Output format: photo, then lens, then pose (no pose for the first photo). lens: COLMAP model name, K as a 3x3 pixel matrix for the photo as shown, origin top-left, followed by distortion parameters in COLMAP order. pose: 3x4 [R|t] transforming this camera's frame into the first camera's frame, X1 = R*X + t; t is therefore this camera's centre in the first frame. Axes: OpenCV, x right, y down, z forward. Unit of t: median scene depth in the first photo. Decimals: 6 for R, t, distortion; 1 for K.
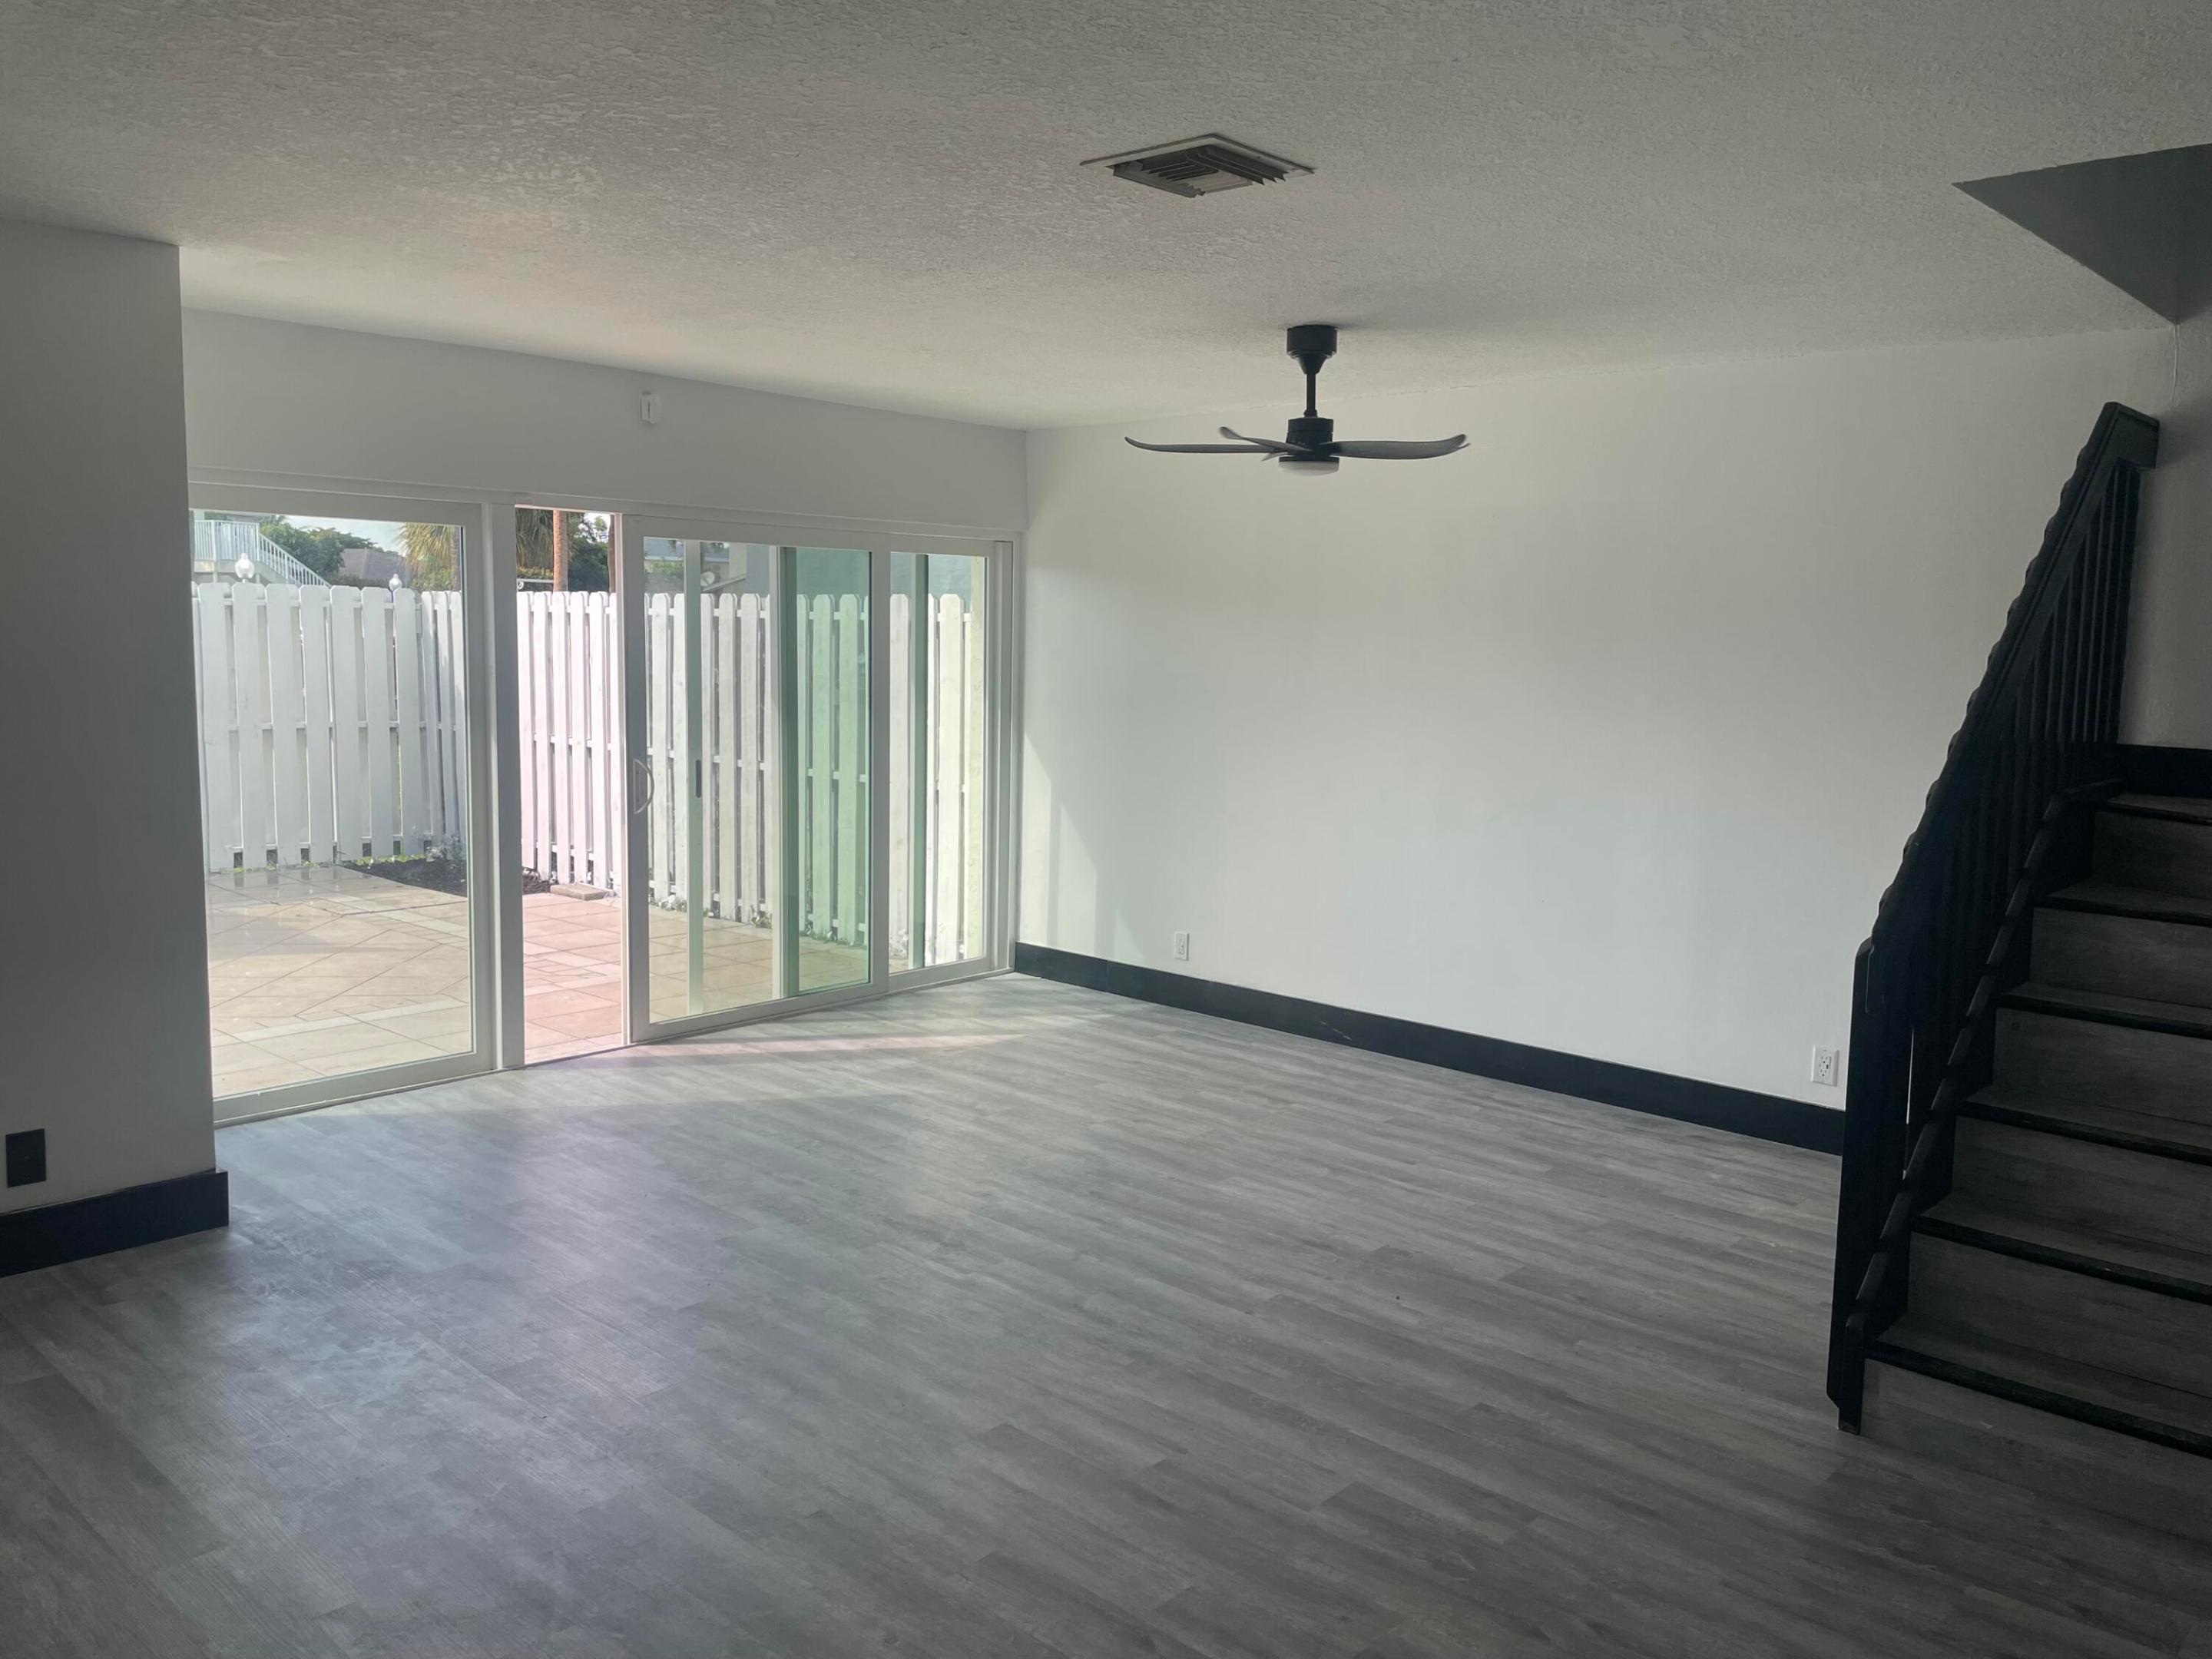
lens RADIAL K [[1671.3, 0, 1113.8], [0, 1671.3, 812.9], [0, 0, 1]] dist [0.089044, -0.114782]
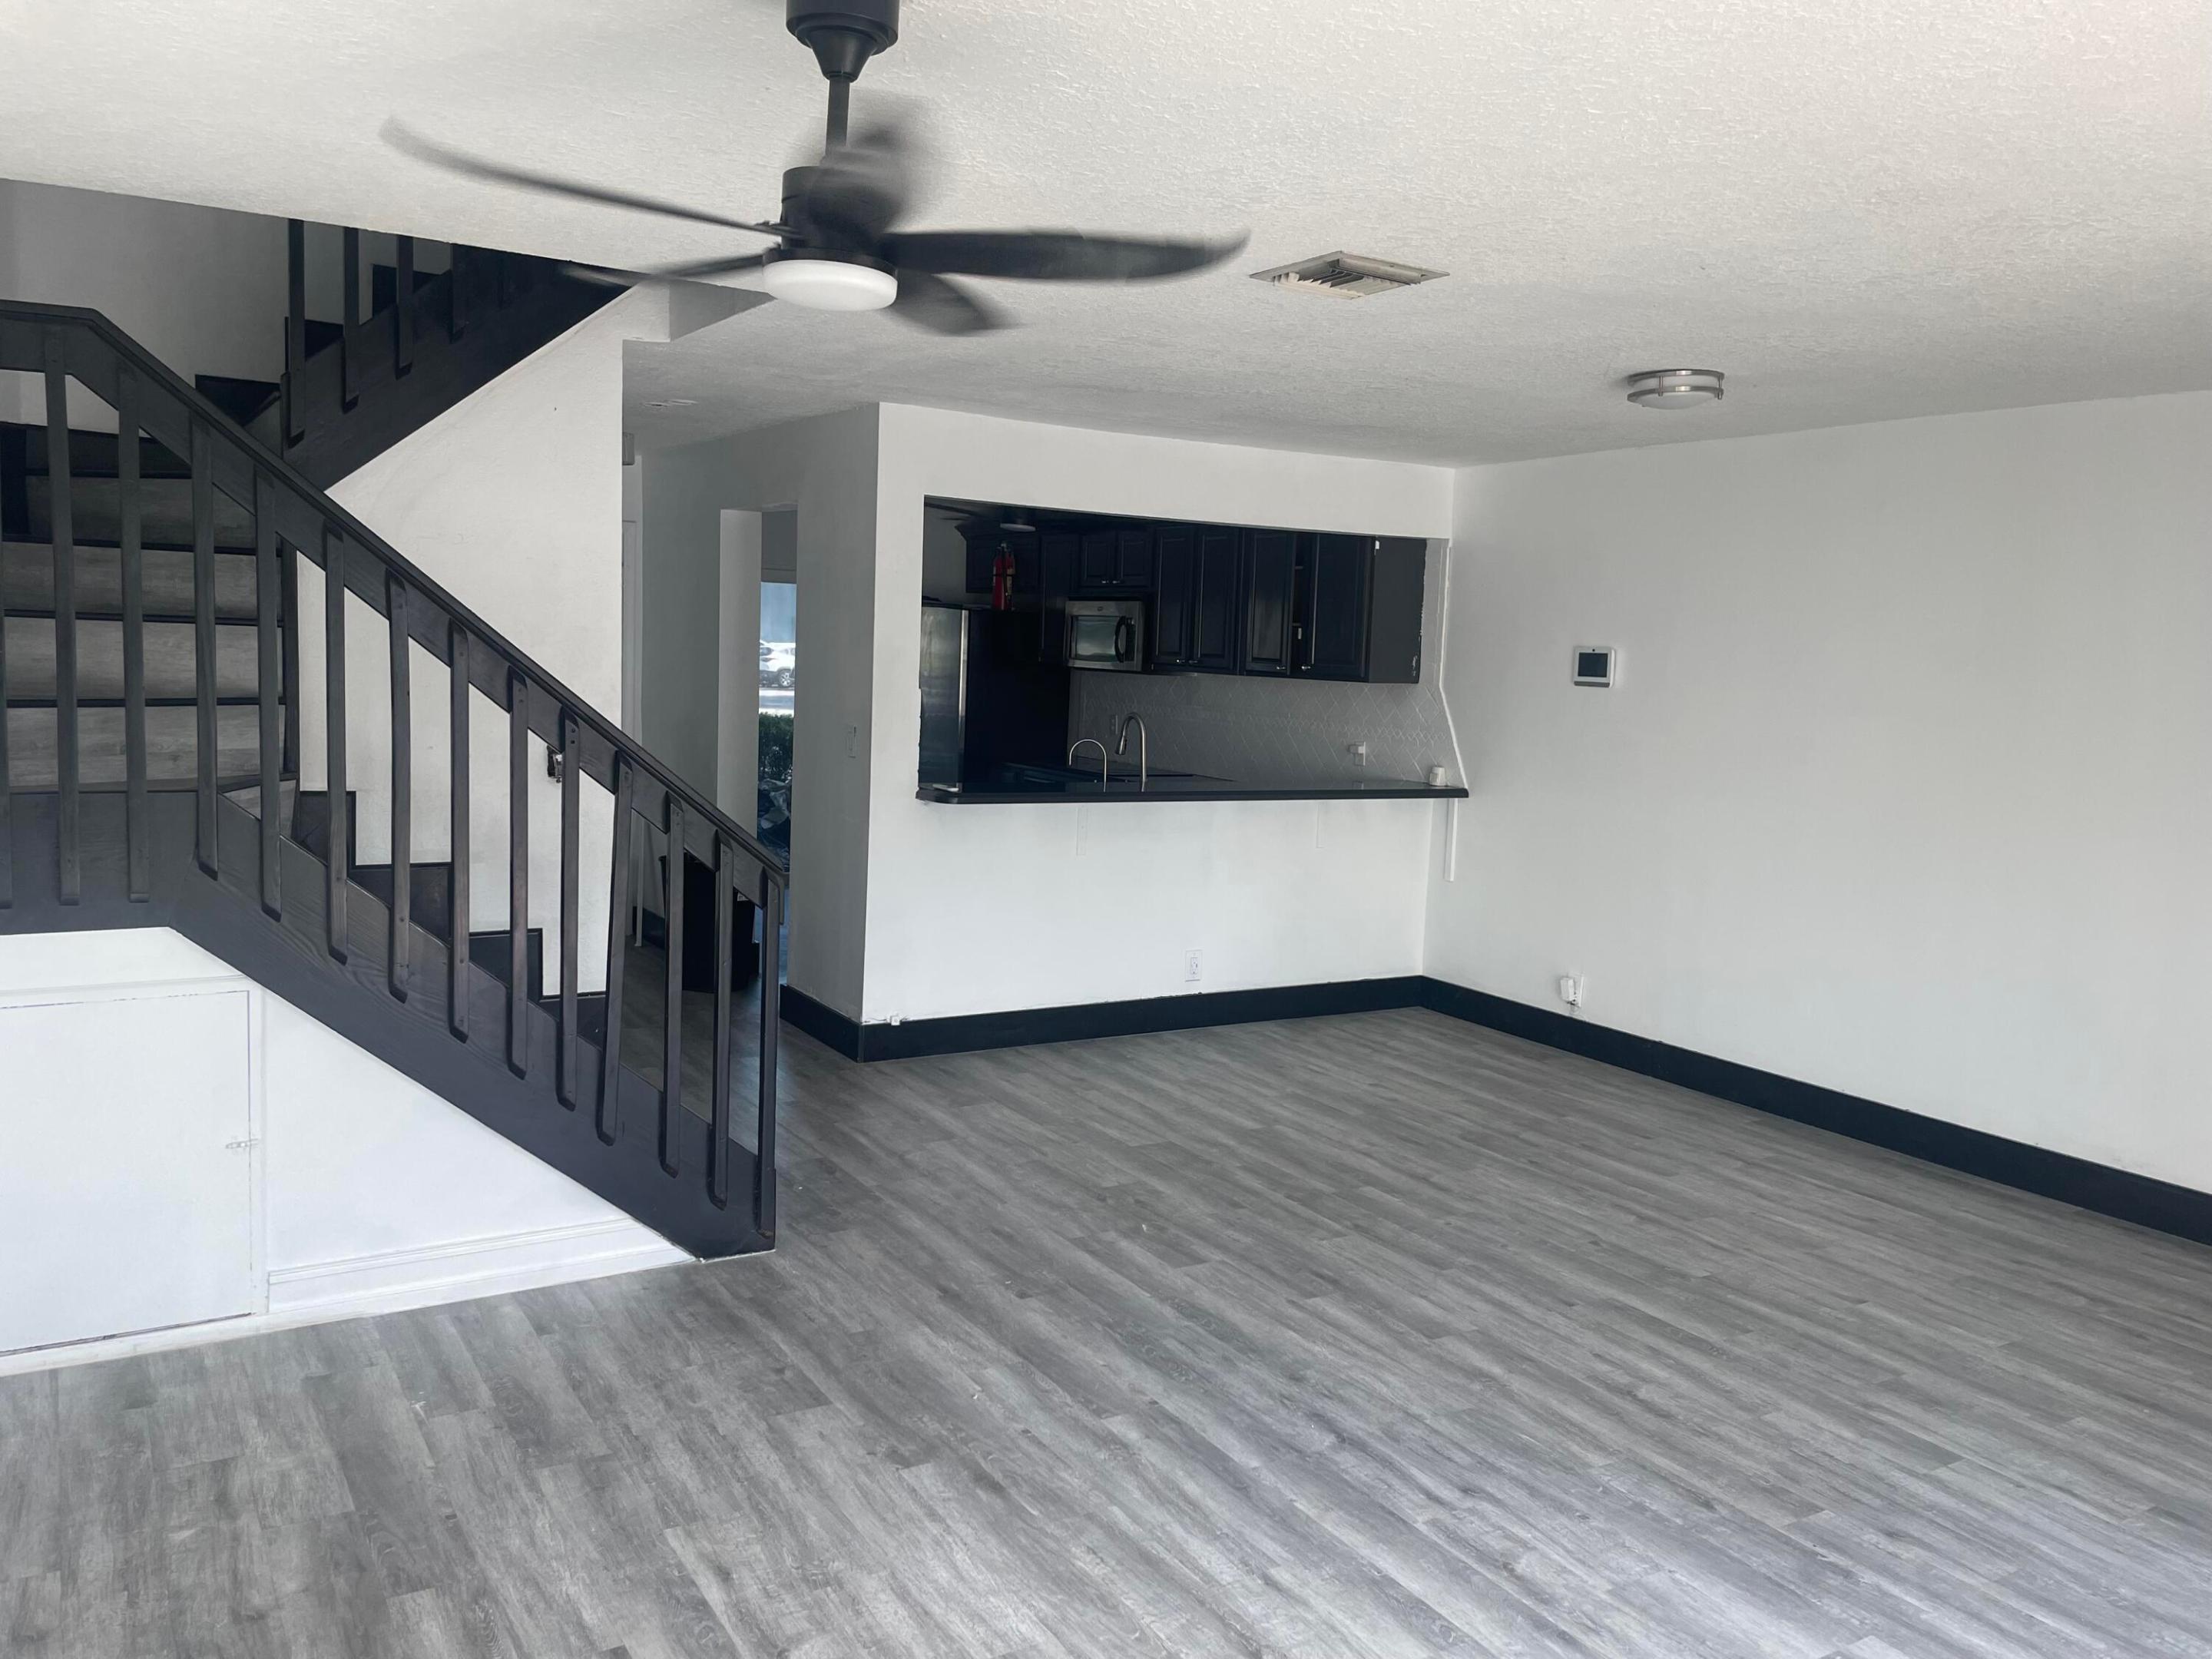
lens RADIAL K [[1670.5, 0, 1081.8], [0, 1670.5, 825.7], [0, 0, 1]] dist [0.088164, -0.112092]
pose [[-0.955608, -0.088789, 0.280945, -0.089666], [-0.026118, 0.975288, 0.219388, -0.167884], [-0.293481, 0.202311, -0.934312, 1.448693]]
